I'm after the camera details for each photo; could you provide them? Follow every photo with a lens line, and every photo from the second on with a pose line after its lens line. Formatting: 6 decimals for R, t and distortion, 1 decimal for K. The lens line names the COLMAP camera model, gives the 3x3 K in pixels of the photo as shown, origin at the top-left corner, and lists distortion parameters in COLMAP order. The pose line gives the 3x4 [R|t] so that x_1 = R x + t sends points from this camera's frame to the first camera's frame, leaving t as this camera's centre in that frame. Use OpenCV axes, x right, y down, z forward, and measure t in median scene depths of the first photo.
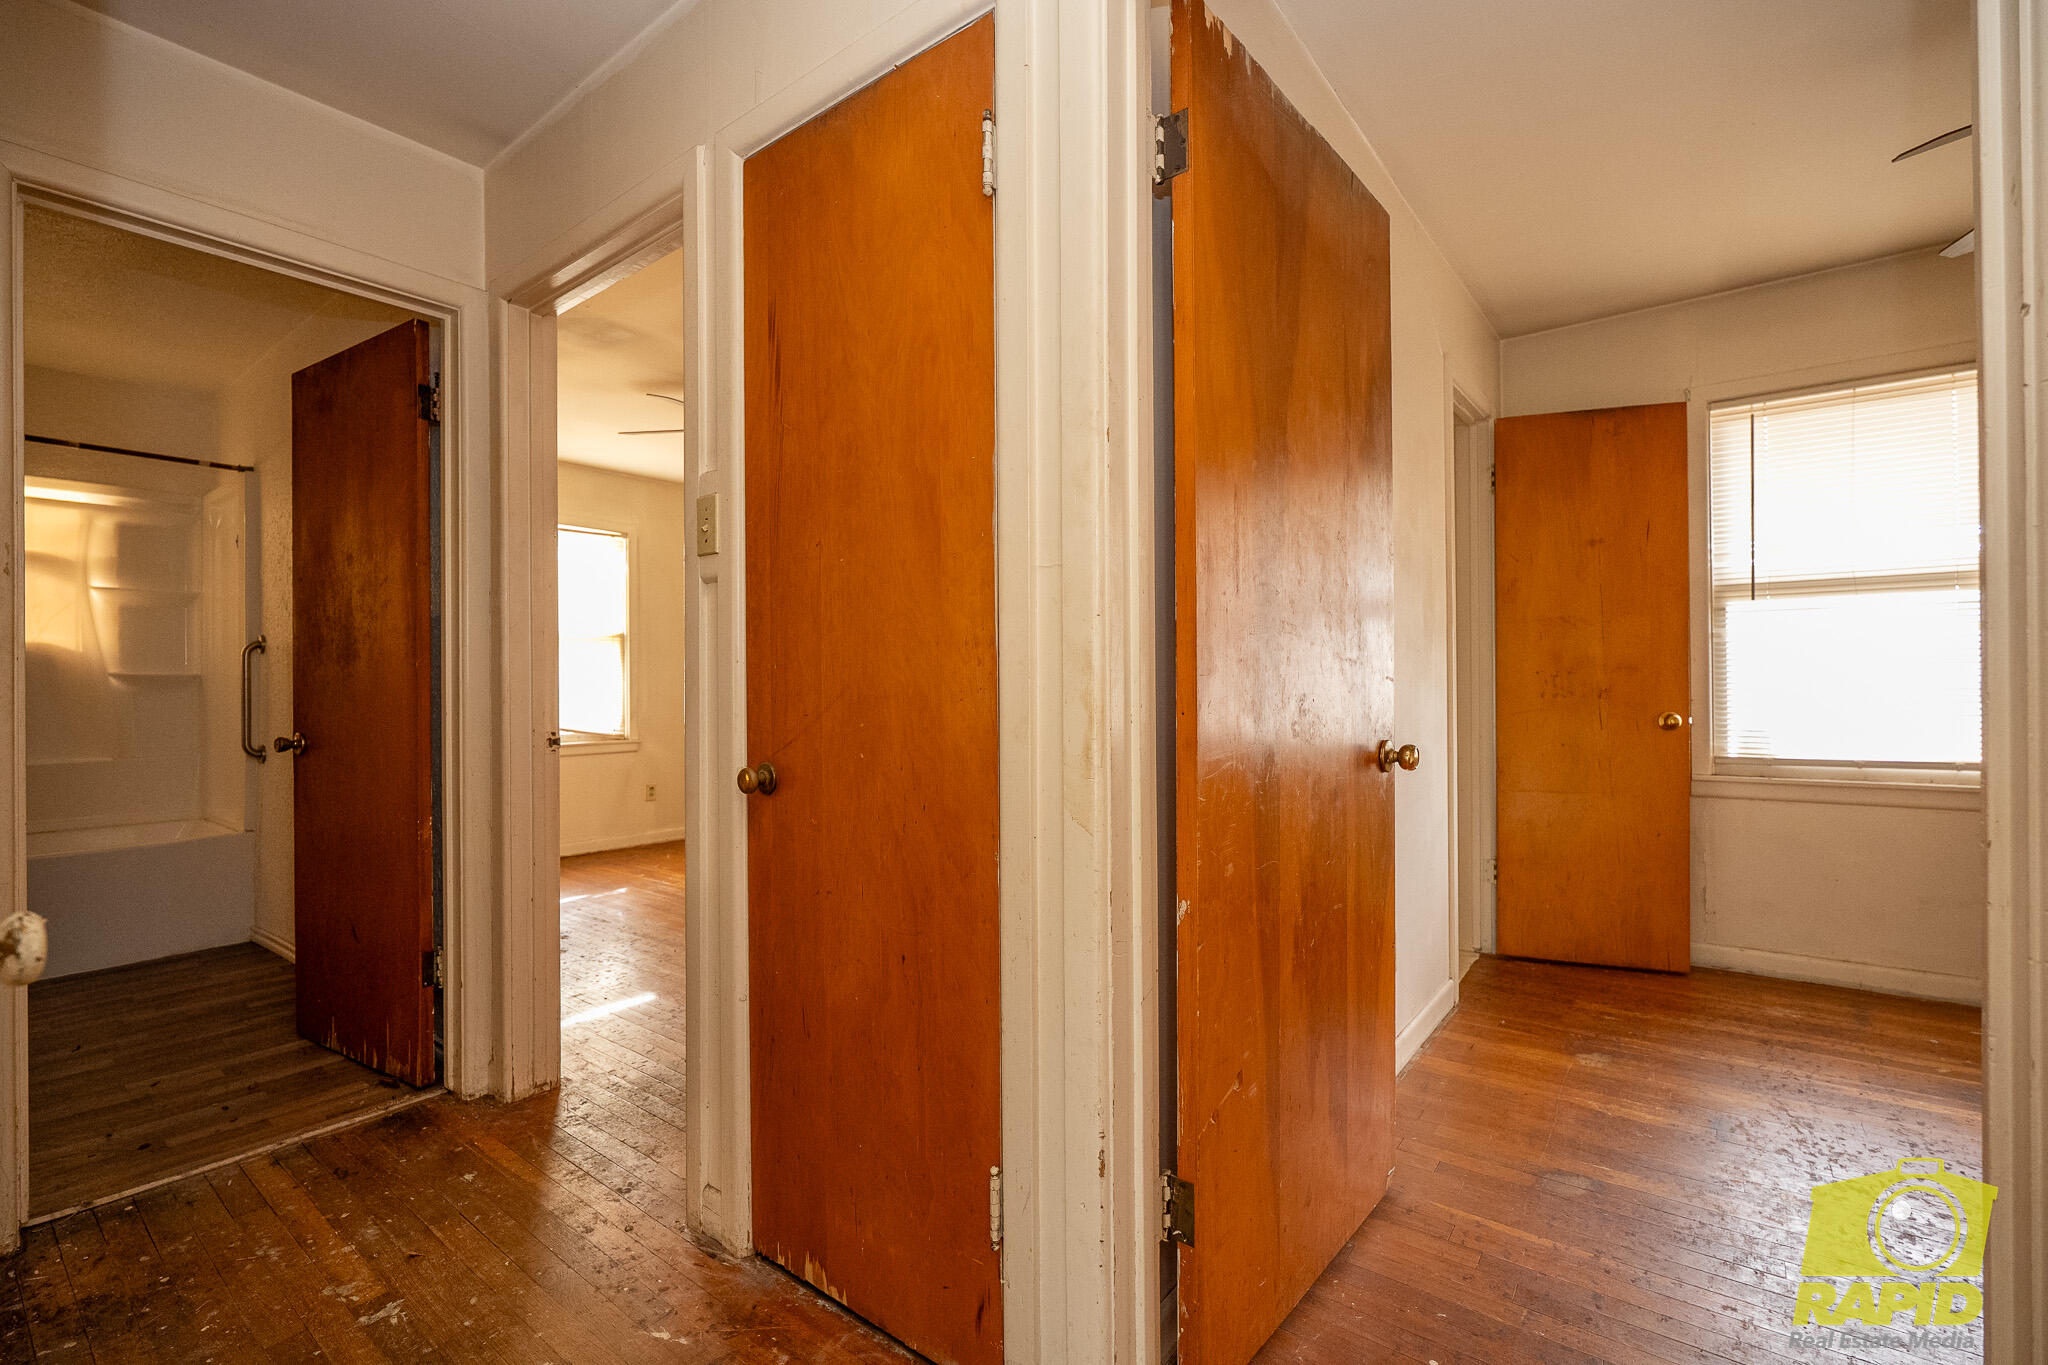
lens RADIAL K [[895.2, 0, 1024.0], [0, 895.2, 682.5], [0, 0, 1]] dist [-0.005983, 0.001318]
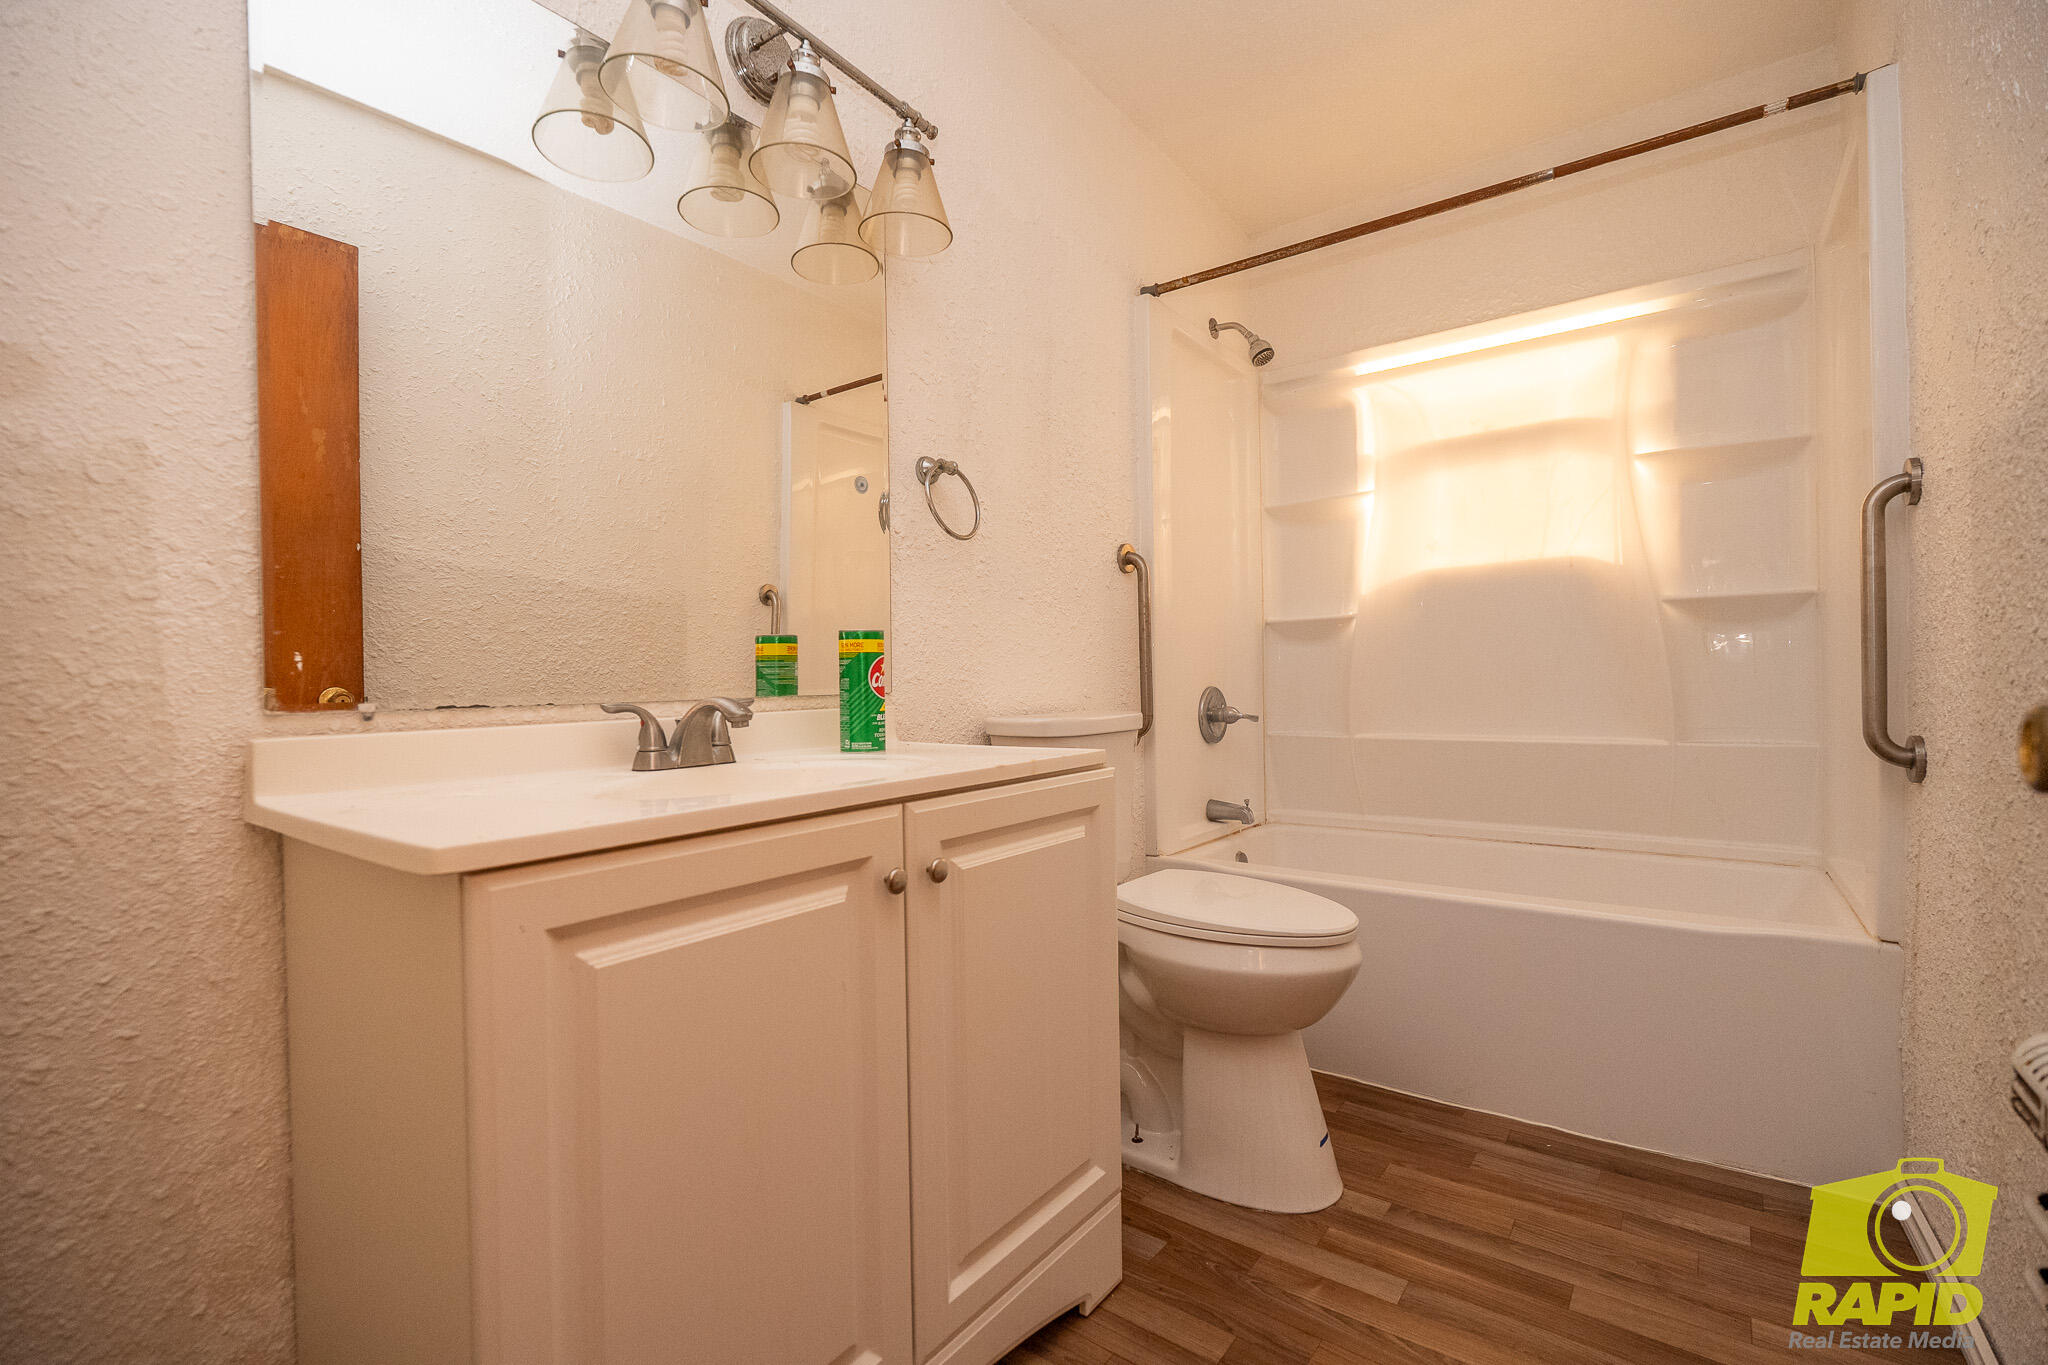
lens RADIAL K [[895.2, 0, 1024.0], [0, 895.2, 682.5], [0, 0, 1]] dist [-0.005983, 0.001318]
pose [[0.002304, 0.000662, -0.999997, -0.446285], [0.019661, 0.999806, 0.000707, 0.038048], [0.999804, -0.019662, 0.002290, 0.585207]]
